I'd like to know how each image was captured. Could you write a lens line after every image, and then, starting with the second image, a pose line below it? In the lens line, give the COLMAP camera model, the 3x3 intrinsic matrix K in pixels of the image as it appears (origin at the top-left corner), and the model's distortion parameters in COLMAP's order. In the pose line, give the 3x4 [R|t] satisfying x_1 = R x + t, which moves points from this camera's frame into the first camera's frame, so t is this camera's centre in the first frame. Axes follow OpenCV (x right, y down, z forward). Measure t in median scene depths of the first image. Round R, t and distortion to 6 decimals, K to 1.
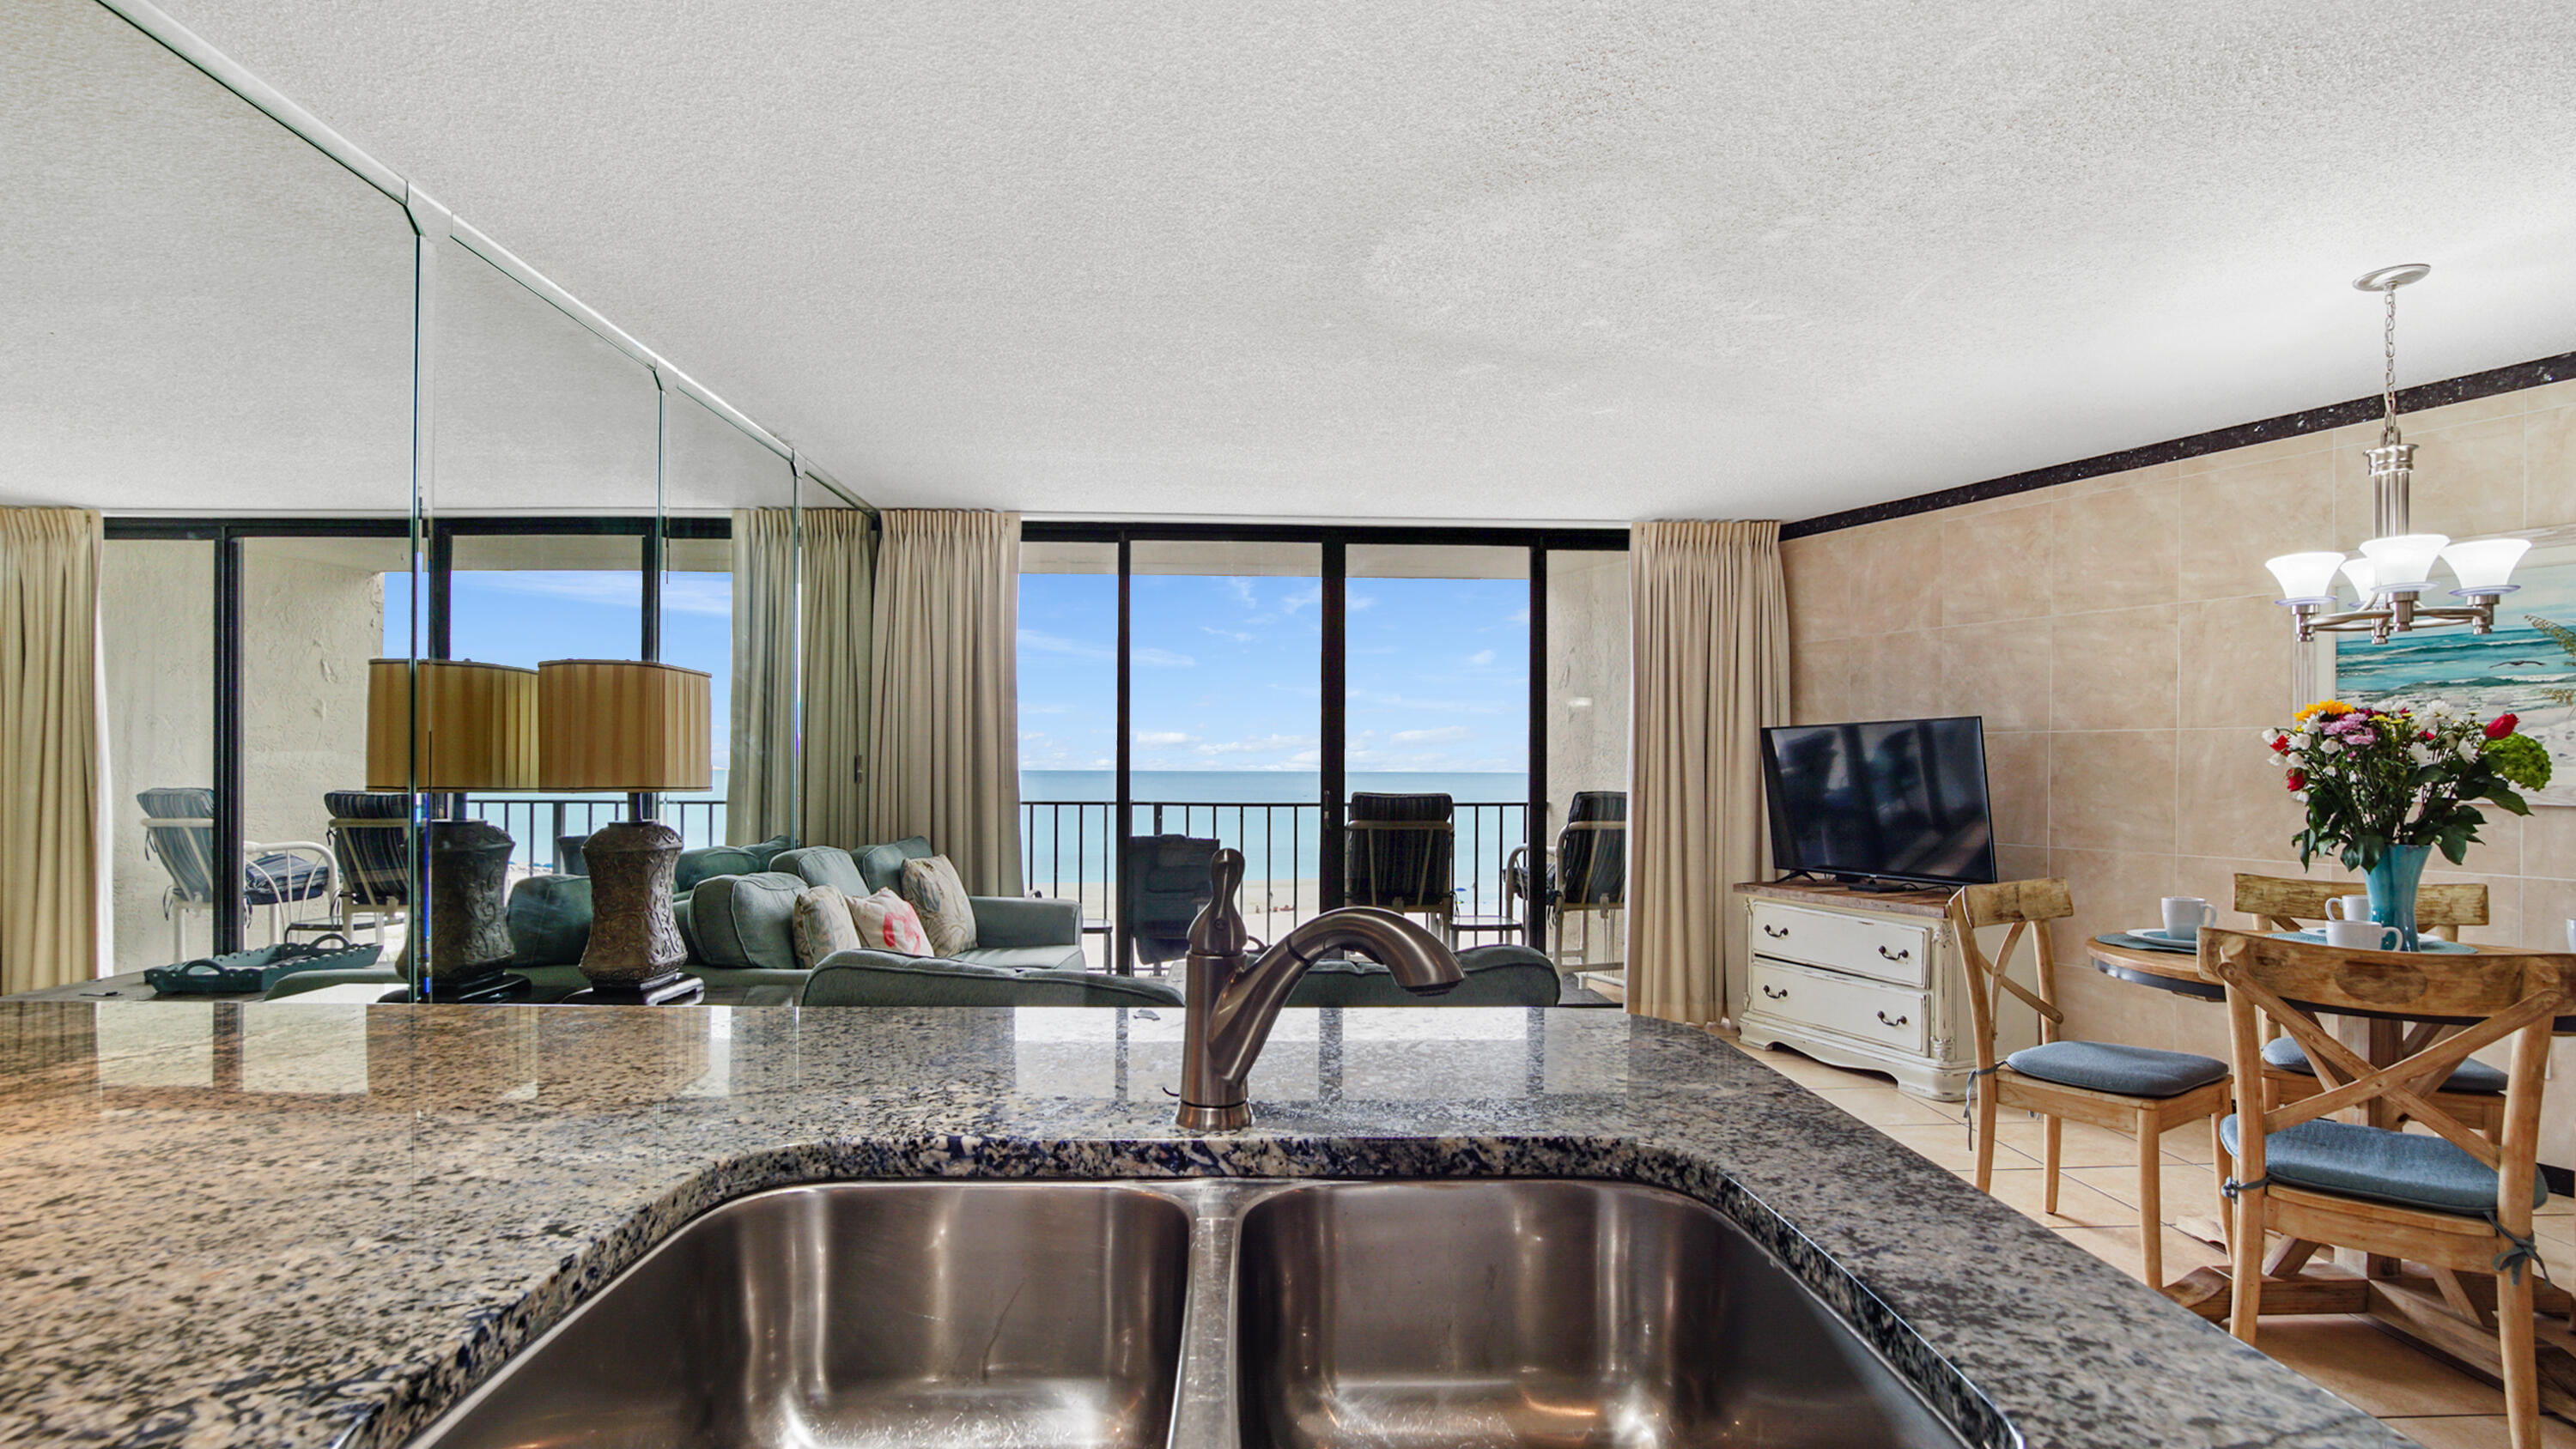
lens RADIAL K [[1134.2, 0, 1288.0], [0, 1134.2, 724.5], [0, 0, 1]] dist [-0.015017, 0.000251]
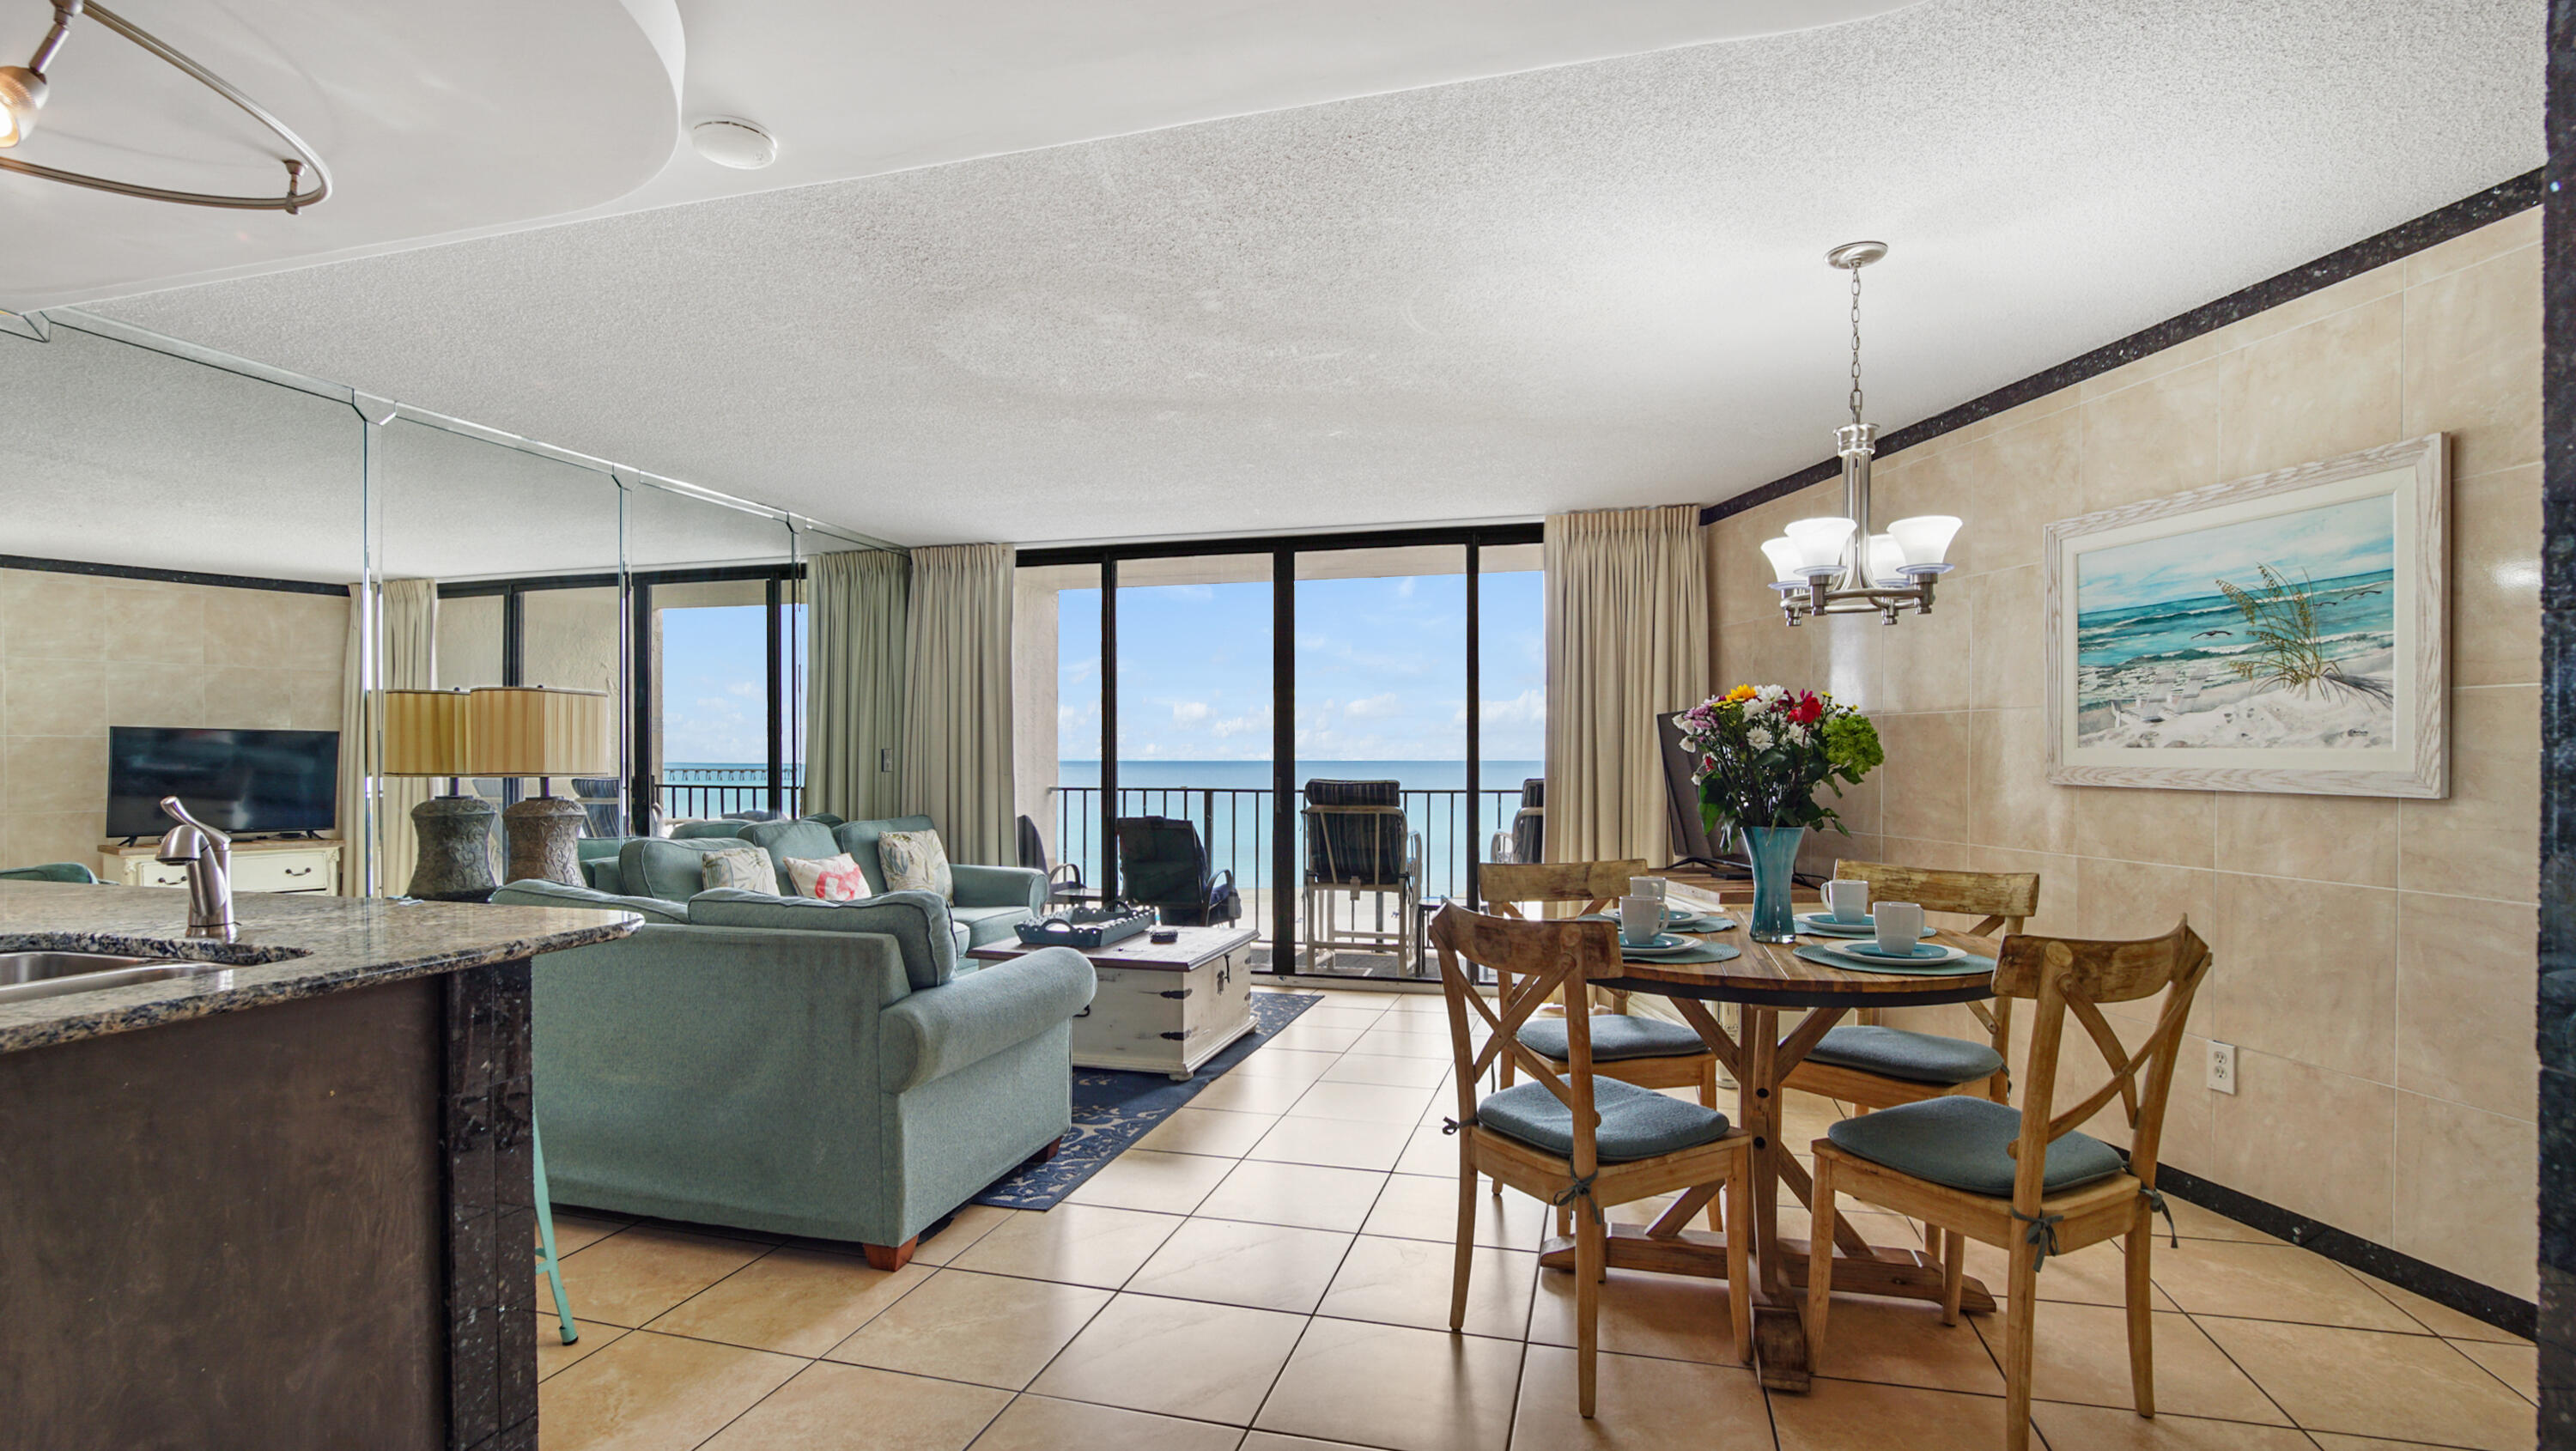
lens RADIAL K [[1134.3, 0, 1288.0], [0, 1134.3, 725.5], [0, 0, 1]] dist [-0.015017, 0.000251]
pose [[0.955646, -0.014591, -0.294157, 0.376609], [0.017440, 0.999823, 0.007062, 0.000033], [0.294002, -0.011879, 0.955731, -0.050792]]
